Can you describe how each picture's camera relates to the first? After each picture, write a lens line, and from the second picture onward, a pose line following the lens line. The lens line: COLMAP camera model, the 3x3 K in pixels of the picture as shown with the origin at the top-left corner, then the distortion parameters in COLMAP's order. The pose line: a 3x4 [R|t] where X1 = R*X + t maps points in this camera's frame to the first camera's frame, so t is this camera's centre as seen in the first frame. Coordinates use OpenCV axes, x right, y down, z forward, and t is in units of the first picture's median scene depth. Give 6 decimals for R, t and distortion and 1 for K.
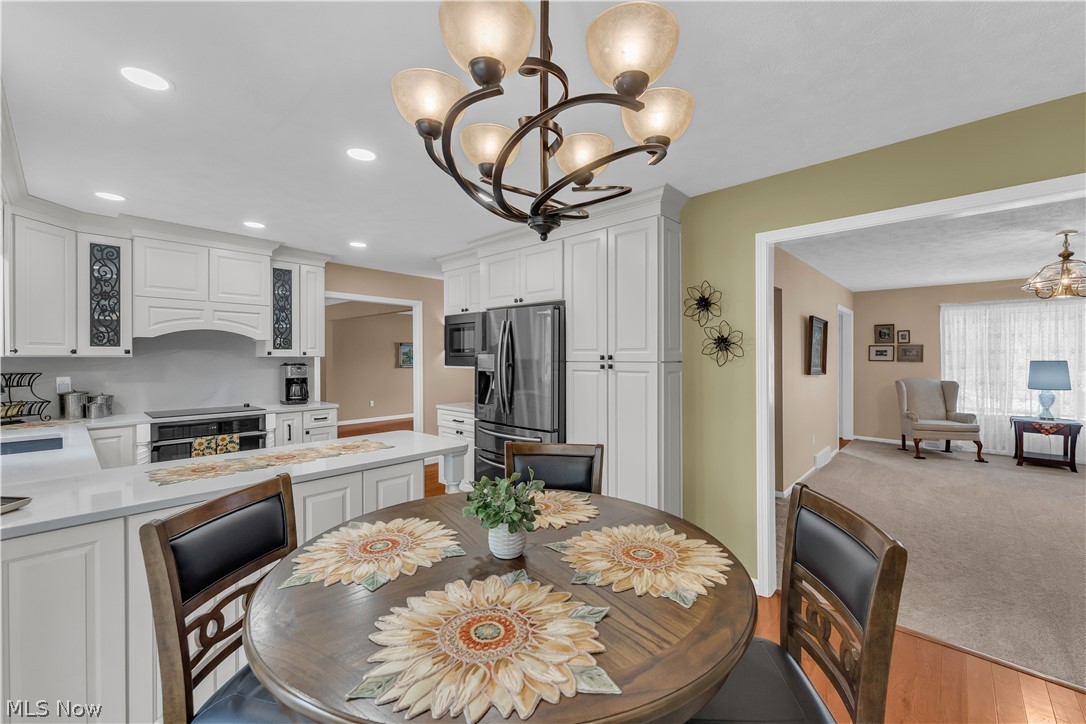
lens RADIAL K [[436.5, 0, 552.9], [0, 436.5, 358.6], [0, 0, 1]] dist [-0.008045, 0.000272]
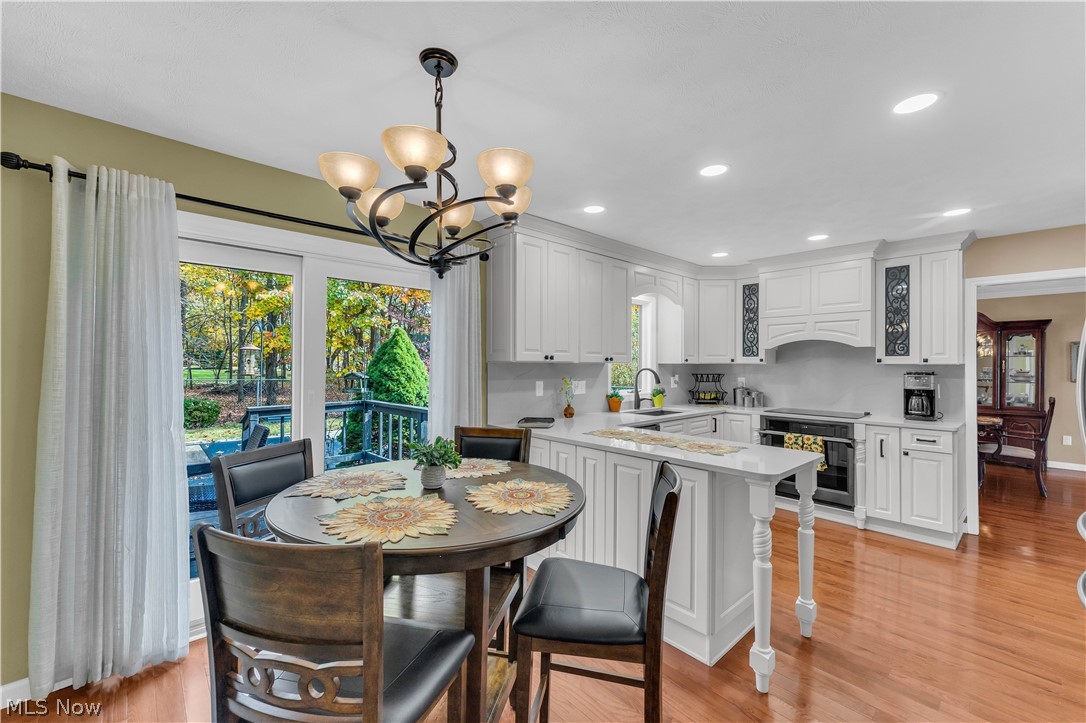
lens RADIAL K [[436.5, 0, 546.3], [0, 436.5, 362.2], [0, 0, 1]] dist [-0.008045, 0.000272]
pose [[-0.088921, -0.004814, -0.996027, 0.631416], [-0.009684, 0.999945, -0.003968, 0.003820], [0.995992, 0.009293, -0.088963, 0.688943]]
